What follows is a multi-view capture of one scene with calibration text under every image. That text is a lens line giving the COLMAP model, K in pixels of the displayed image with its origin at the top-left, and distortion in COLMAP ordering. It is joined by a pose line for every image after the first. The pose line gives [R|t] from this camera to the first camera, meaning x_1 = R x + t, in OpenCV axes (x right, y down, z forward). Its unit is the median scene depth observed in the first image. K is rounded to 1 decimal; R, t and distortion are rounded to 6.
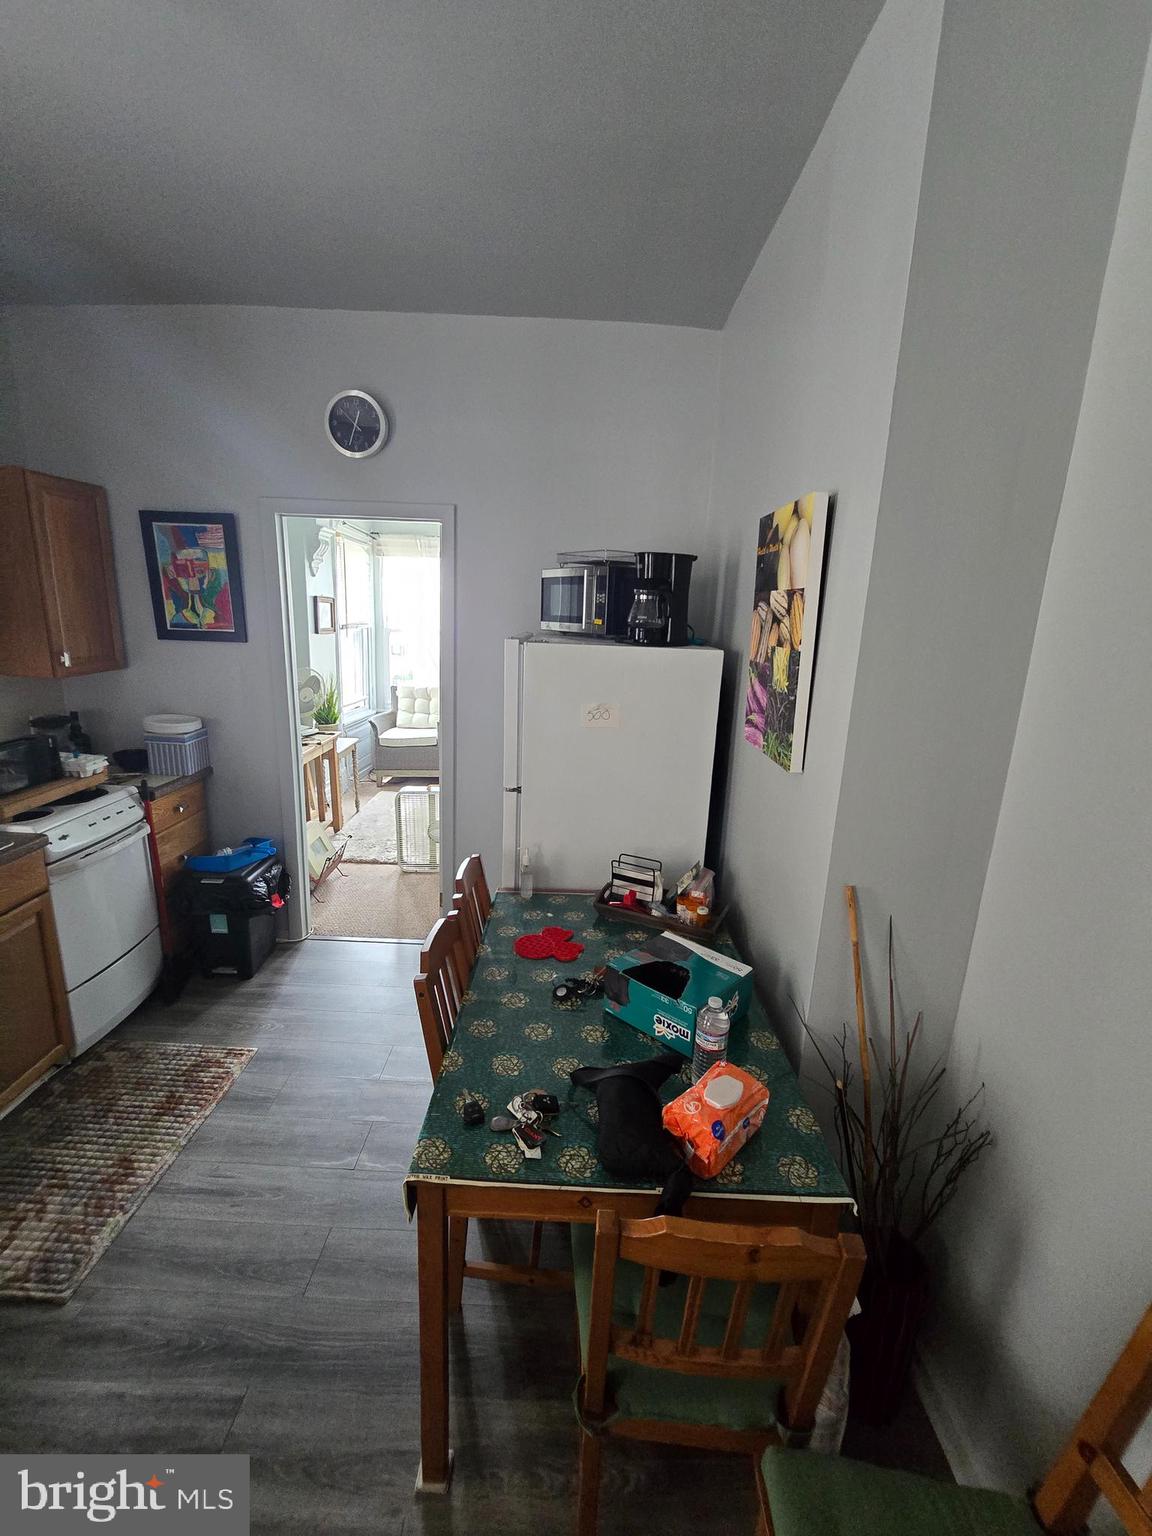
lens RADIAL K [[631.6, 0, 570.0], [0, 631.6, 765.2], [0, 0, 1]] dist [-0.006734, 0.000664]
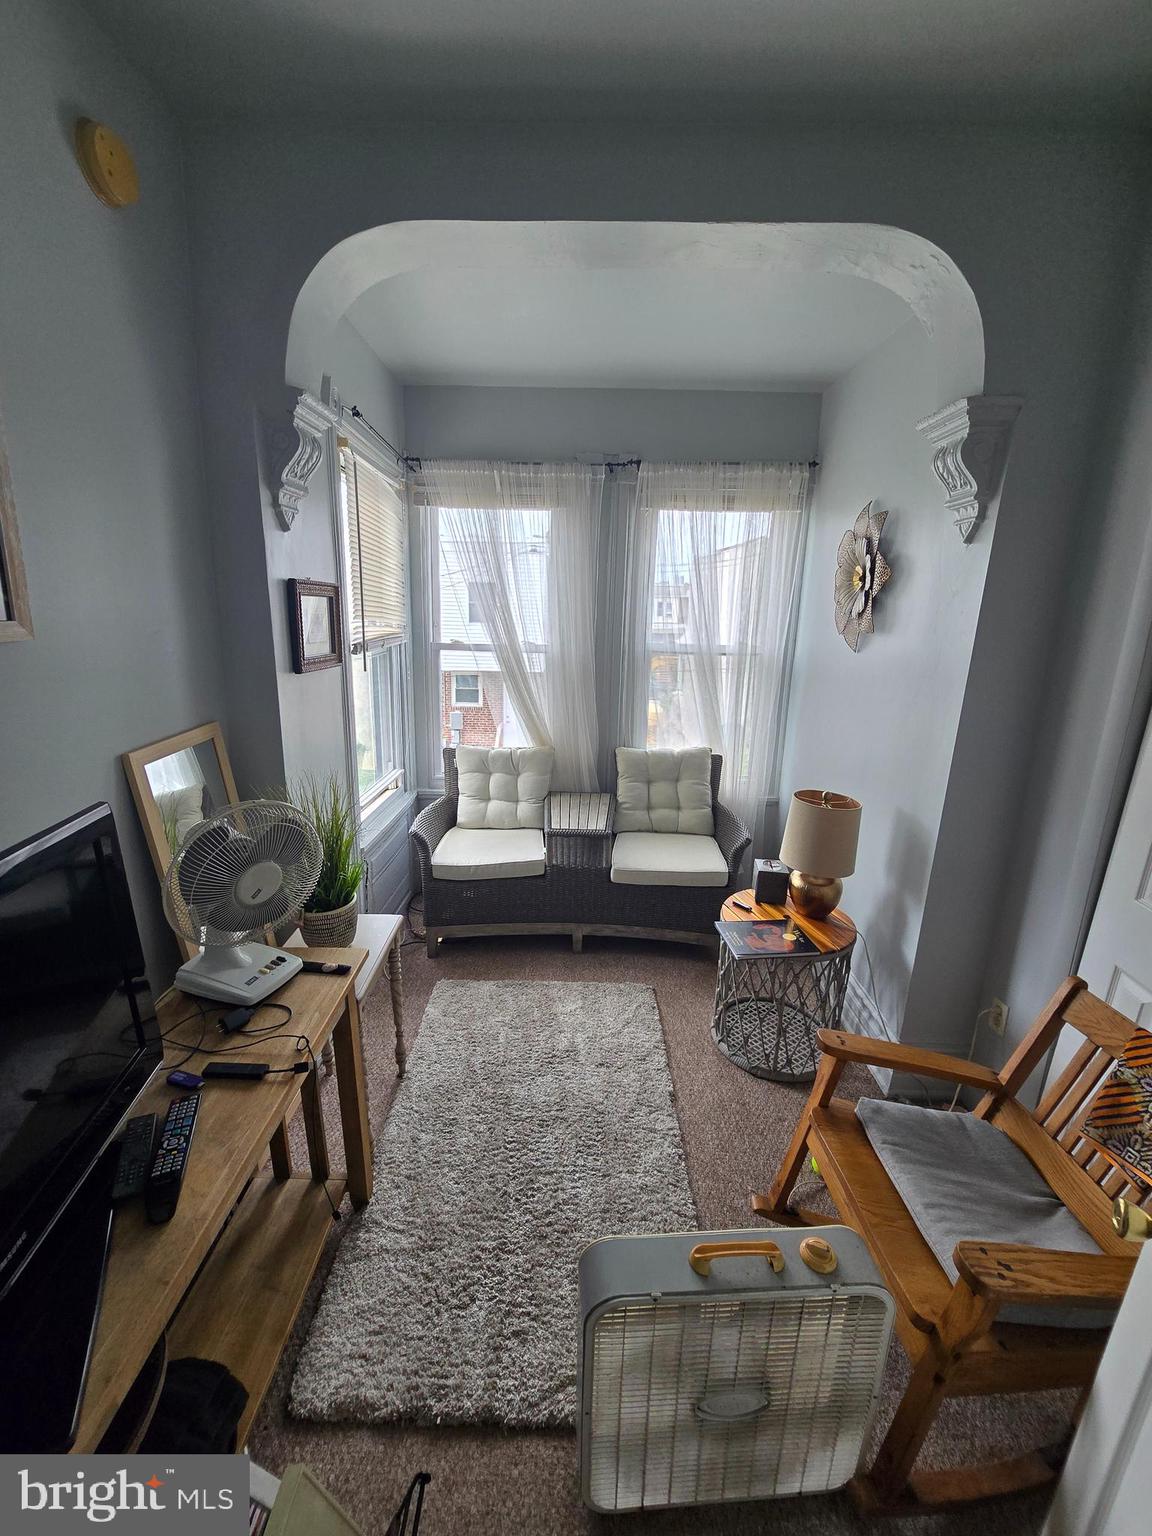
lens RADIAL K [[631.6, 0, 570.0], [0, 631.6, 765.2], [0, 0, 1]] dist [-0.006734, 0.000664]
pose [[0.999821, -0.018314, -0.004669, -0.223179], [0.018359, 0.999785, 0.009675, -0.148748], [0.004491, -0.009759, 0.999942, 0.590402]]
